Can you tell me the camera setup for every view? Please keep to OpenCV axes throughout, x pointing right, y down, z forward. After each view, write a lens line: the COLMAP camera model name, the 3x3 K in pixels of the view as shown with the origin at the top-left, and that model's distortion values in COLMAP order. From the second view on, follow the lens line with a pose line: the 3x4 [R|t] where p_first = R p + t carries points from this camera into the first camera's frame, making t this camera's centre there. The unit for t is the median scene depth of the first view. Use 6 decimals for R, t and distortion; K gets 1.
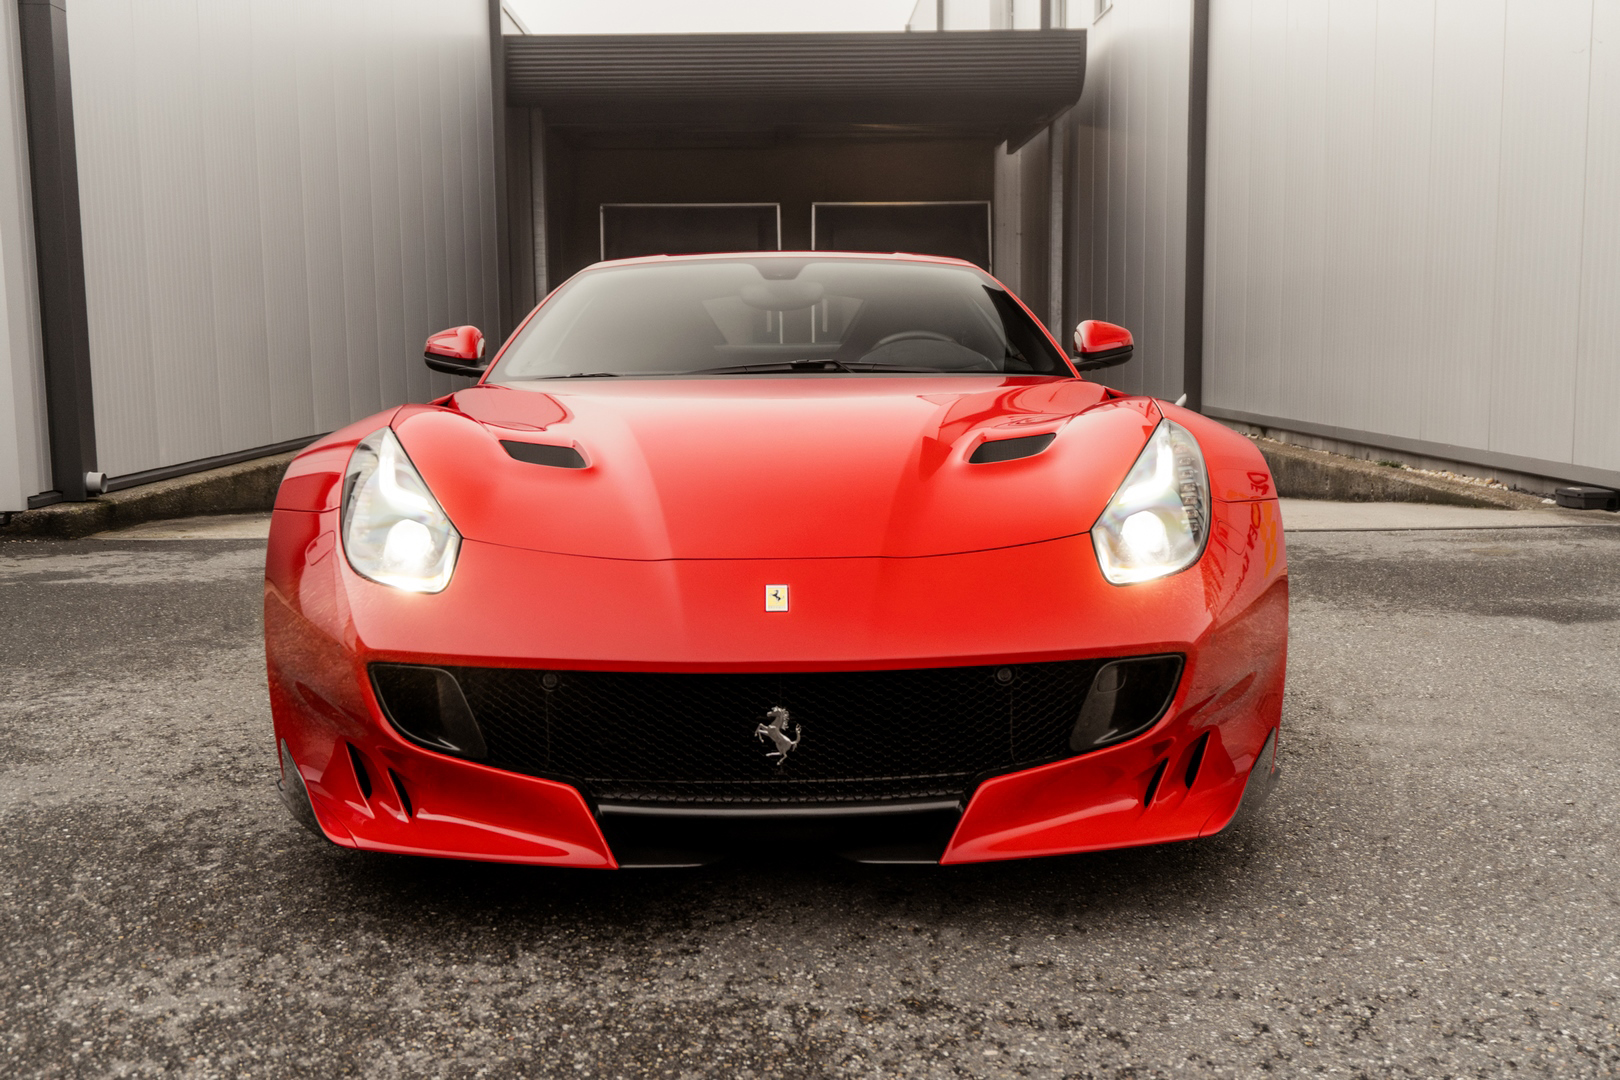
lens RADIAL K [[1592.1, 0, 810.0], [0, 1592.1, 540.0], [0, 0, 1]] dist [-0.001183, -0.004762]
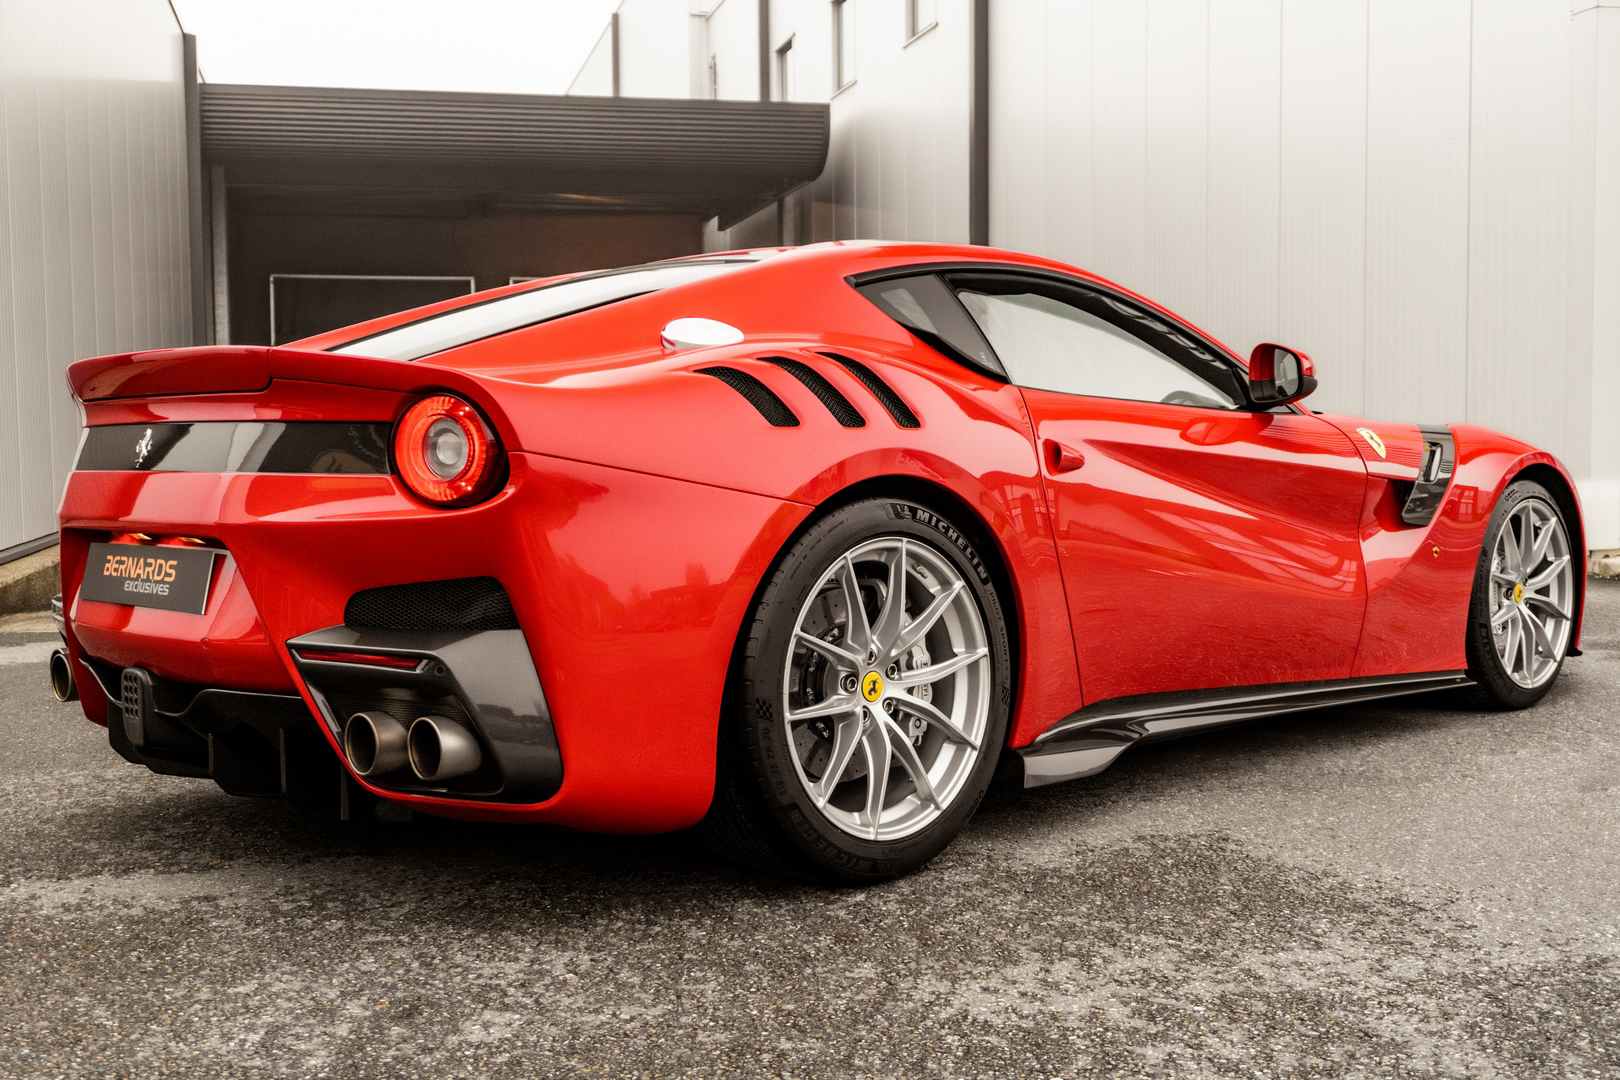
lens RADIAL K [[1730.7, 0, 810.0], [0, 1730.7, 540.0], [0, 0, 1]] dist [0.000568, -0.006154]
pose [[0.973463, -0.016483, 0.228249, -0.743193], [0.031063, 0.997689, -0.060430, 0.063381], [-0.226726, 0.065917, 0.971726, -0.009564]]
